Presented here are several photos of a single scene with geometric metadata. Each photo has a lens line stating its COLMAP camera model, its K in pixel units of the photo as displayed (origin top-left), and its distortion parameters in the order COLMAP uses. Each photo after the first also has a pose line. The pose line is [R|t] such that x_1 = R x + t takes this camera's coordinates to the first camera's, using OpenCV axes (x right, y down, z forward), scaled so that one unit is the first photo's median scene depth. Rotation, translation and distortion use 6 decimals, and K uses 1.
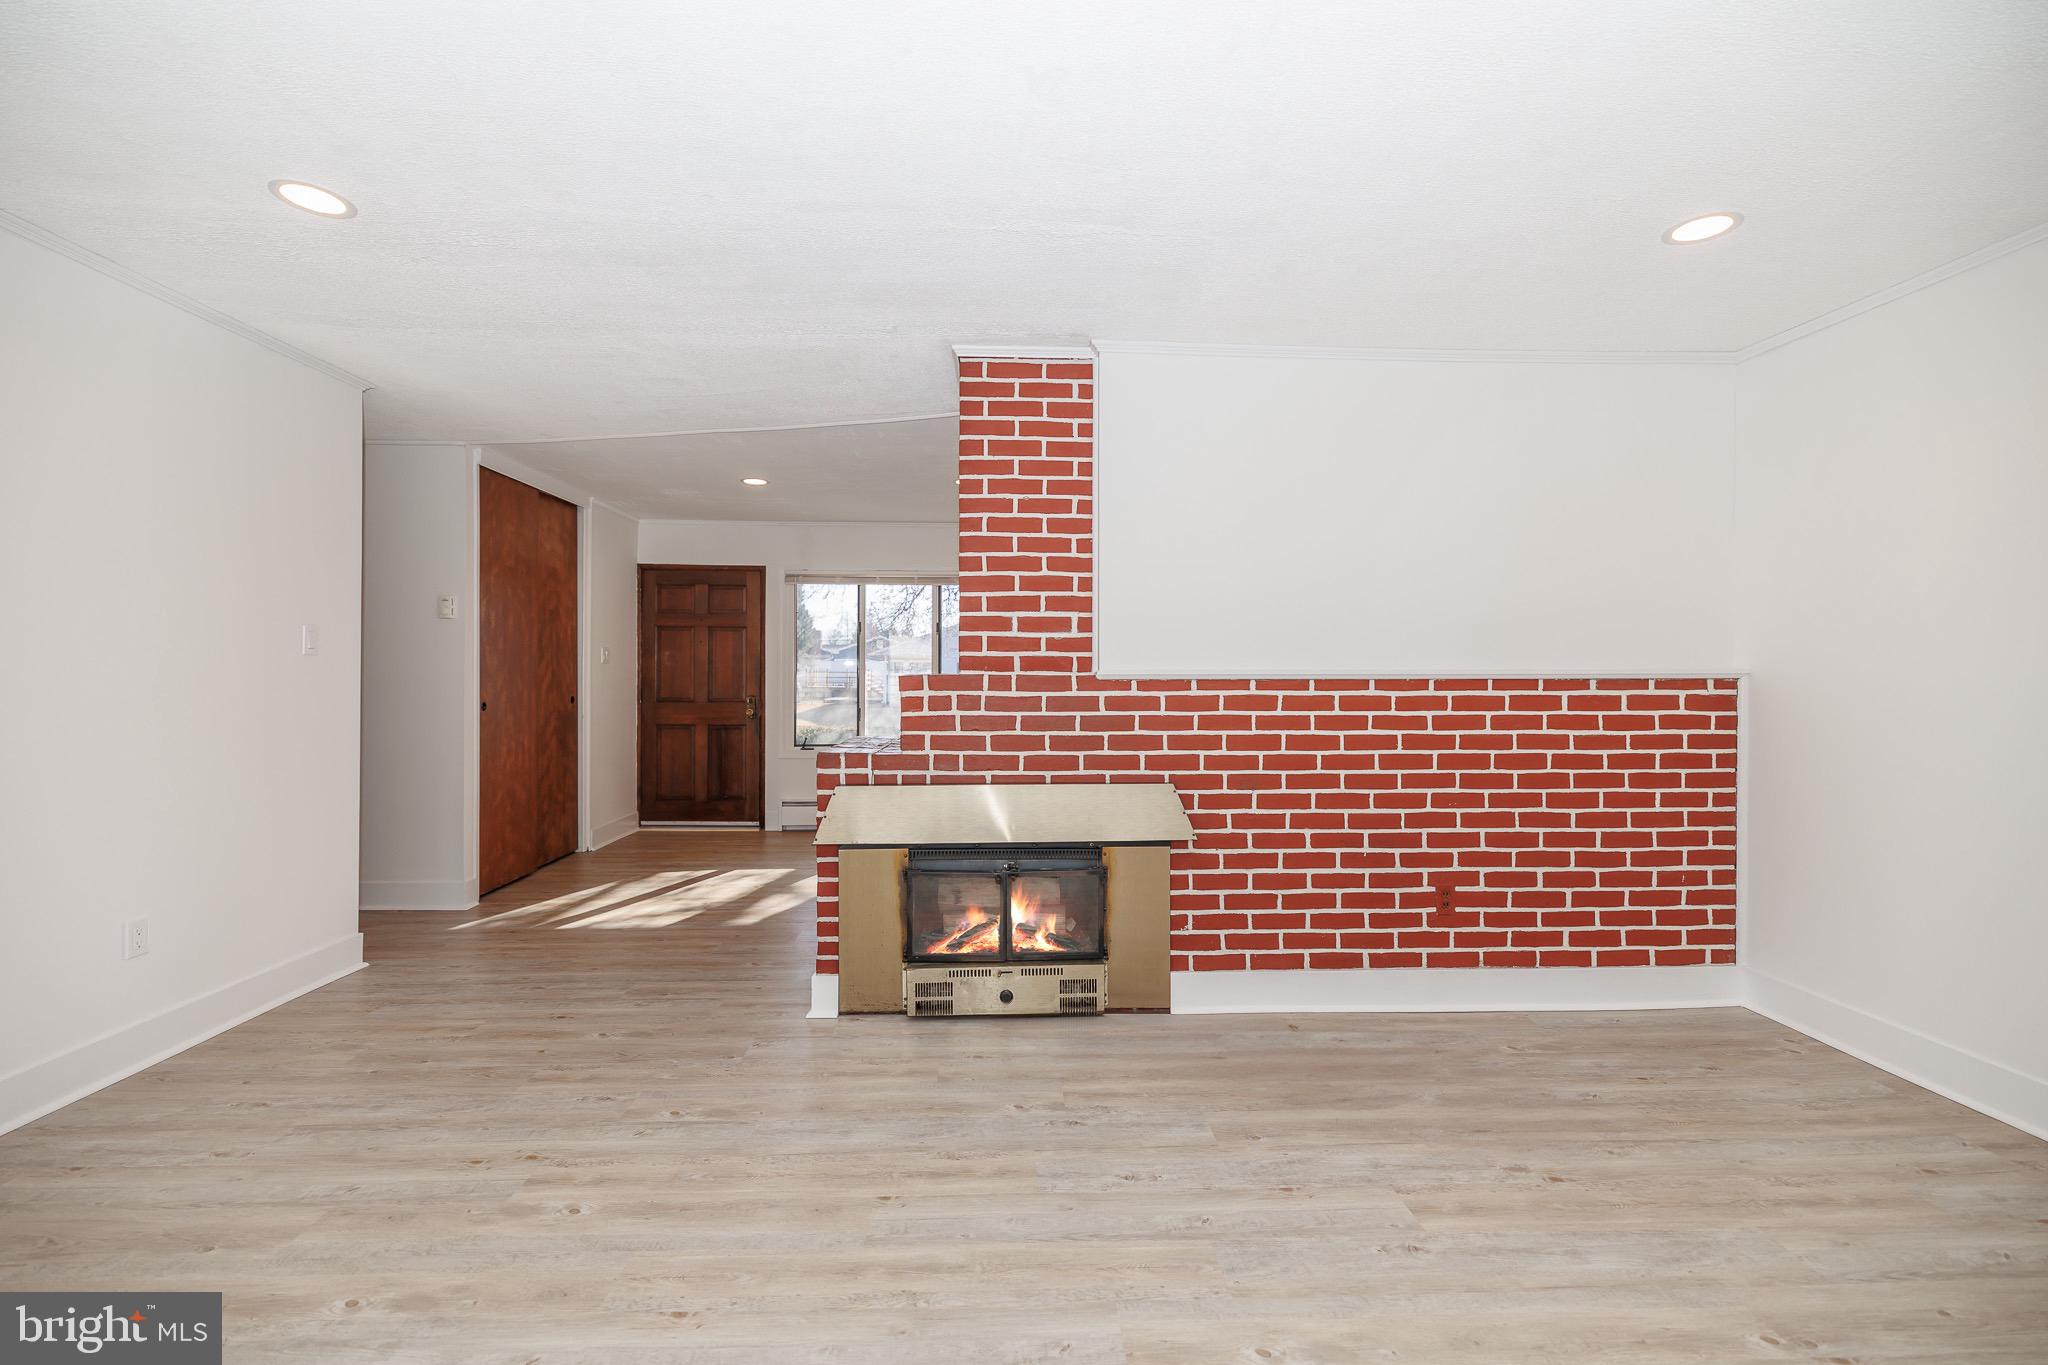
lens RADIAL K [[857.3, 0, 1024.6], [0, 857.3, 677.7], [0, 0, 1]] dist [0.000064, -0.000283]
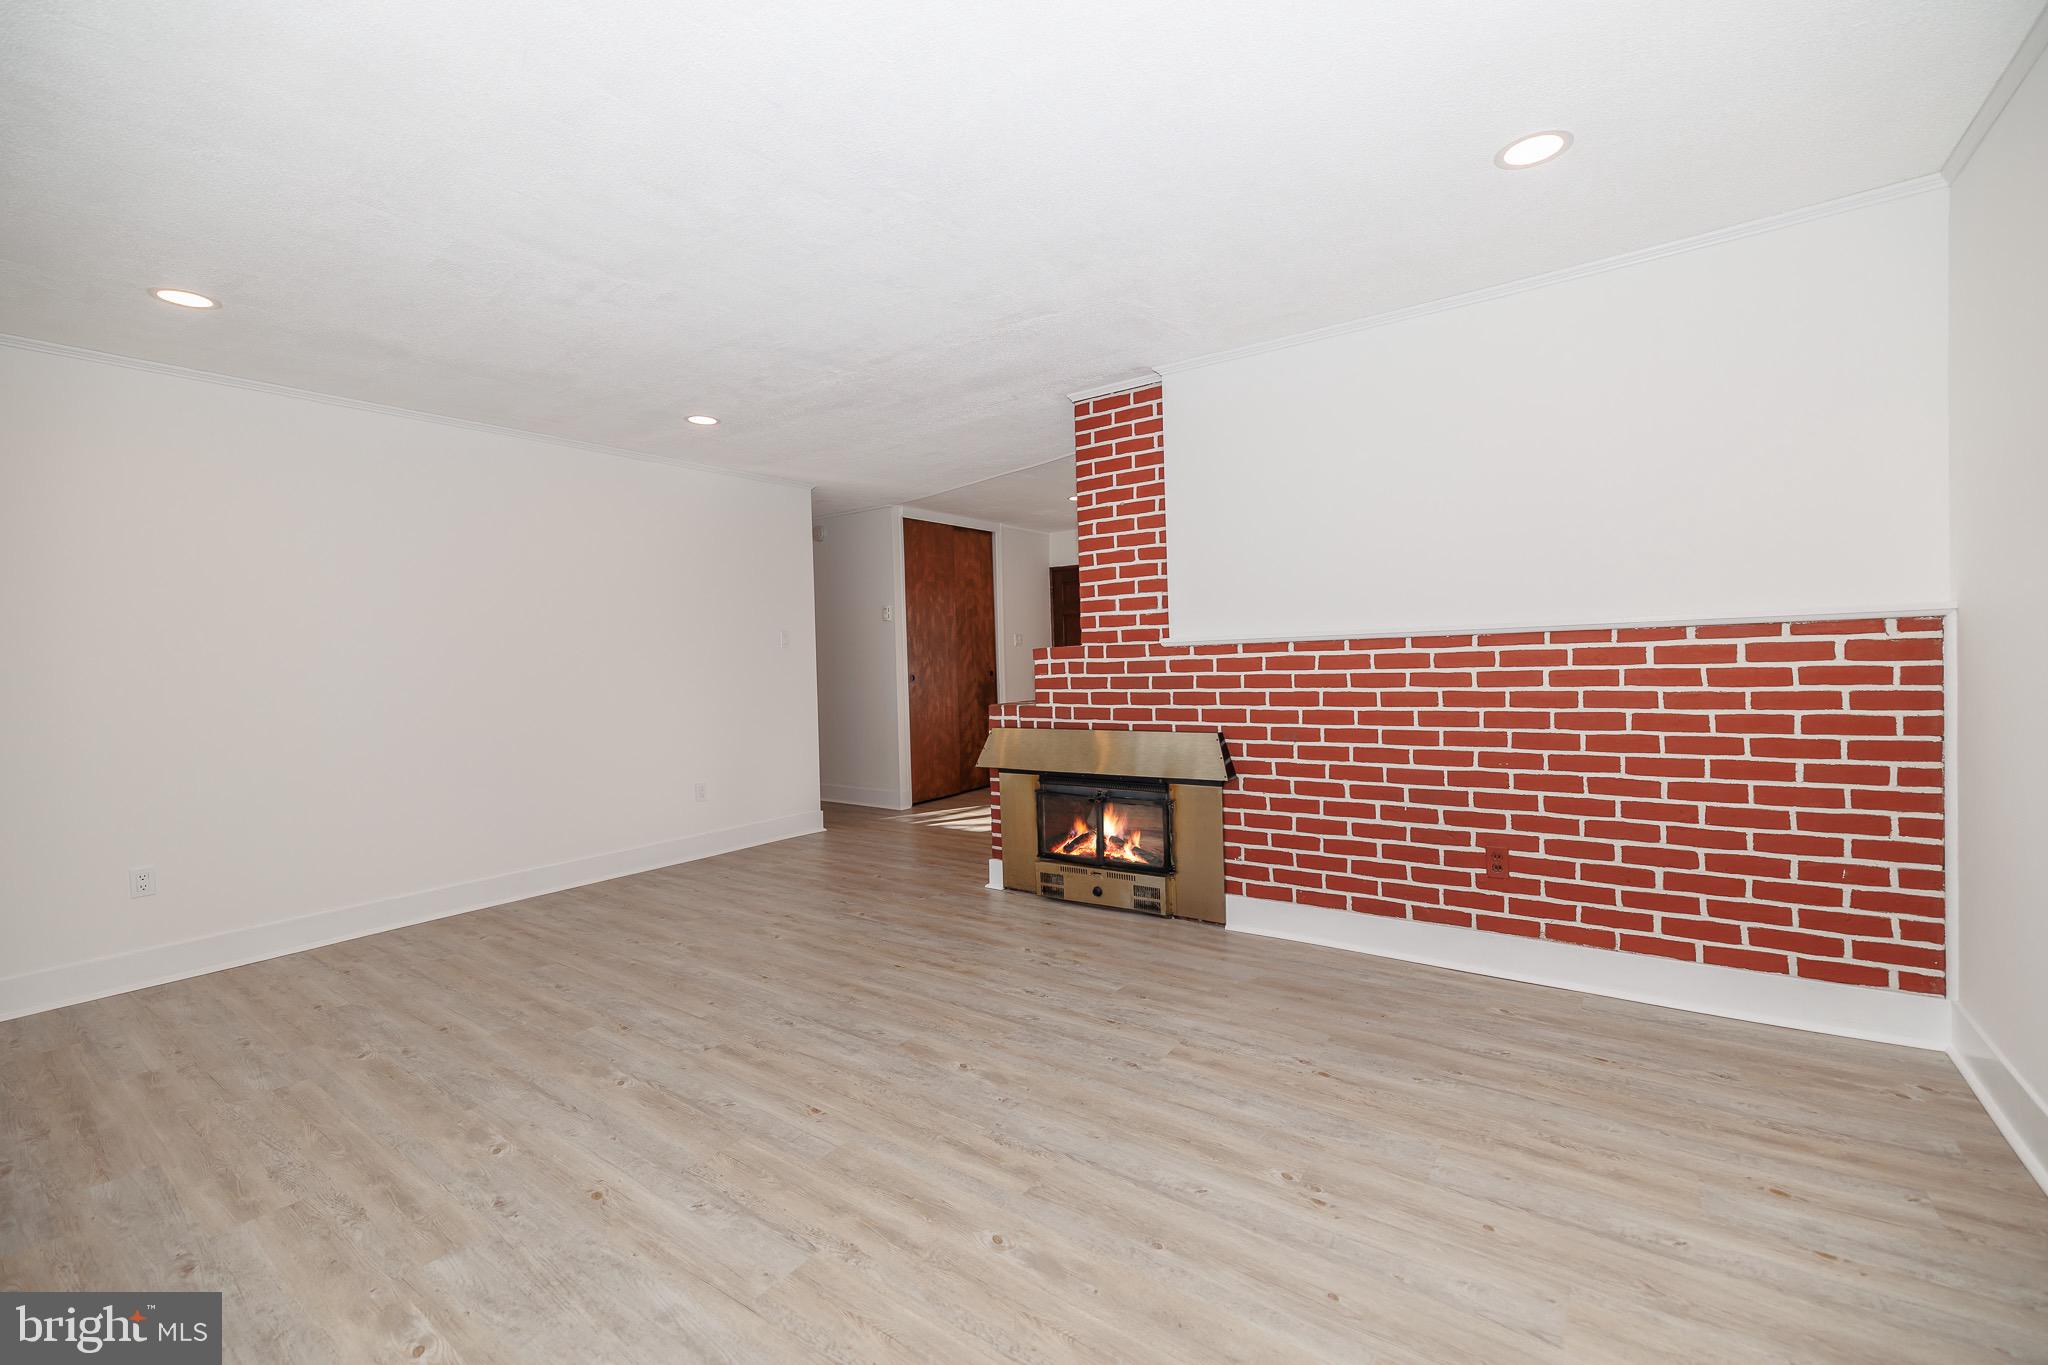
lens RADIAL K [[857.3, 0, 1024.6], [0, 857.3, 677.7], [0, 0, 1]] dist [0.000064, -0.000283]
pose [[0.783421, -0.011572, -0.621384, 0.680180], [0.028906, 0.999423, 0.017832, 0.018509], [0.620819, -0.031932, 0.783303, -0.079947]]
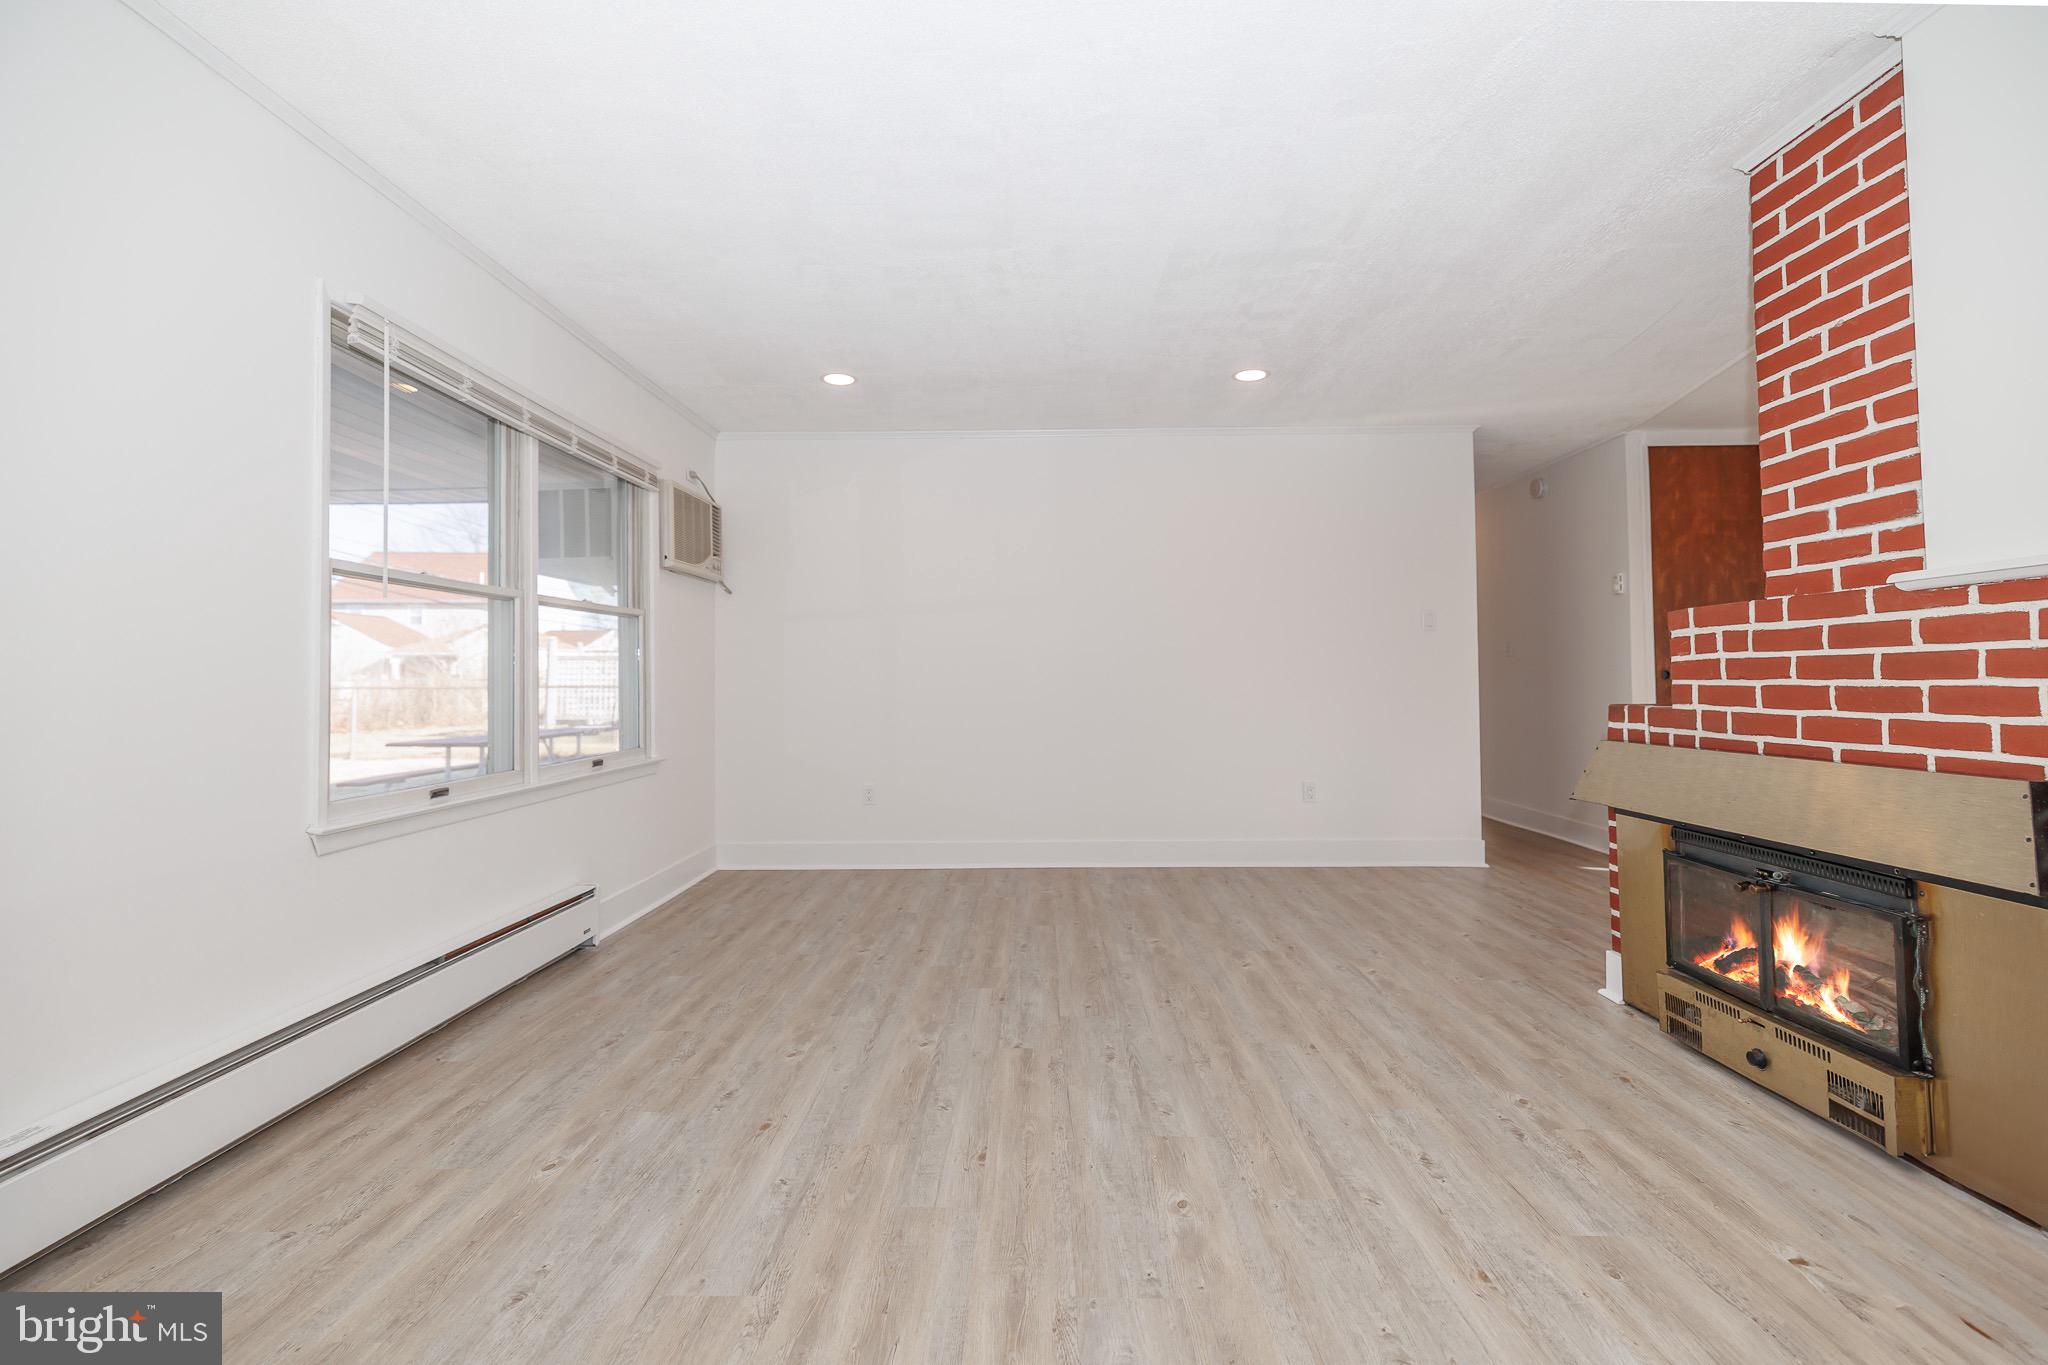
lens RADIAL K [[878.4, 0, 1024.8], [0, 878.4, 652.8], [0, 0, 1]] dist [-0.000059, -0.000354]
pose [[-0.055968, -0.034438, -0.997838, 0.706542], [0.002527, 0.999397, -0.034634, 0.062717], [0.998429, -0.004460, -0.055847, 0.428431]]
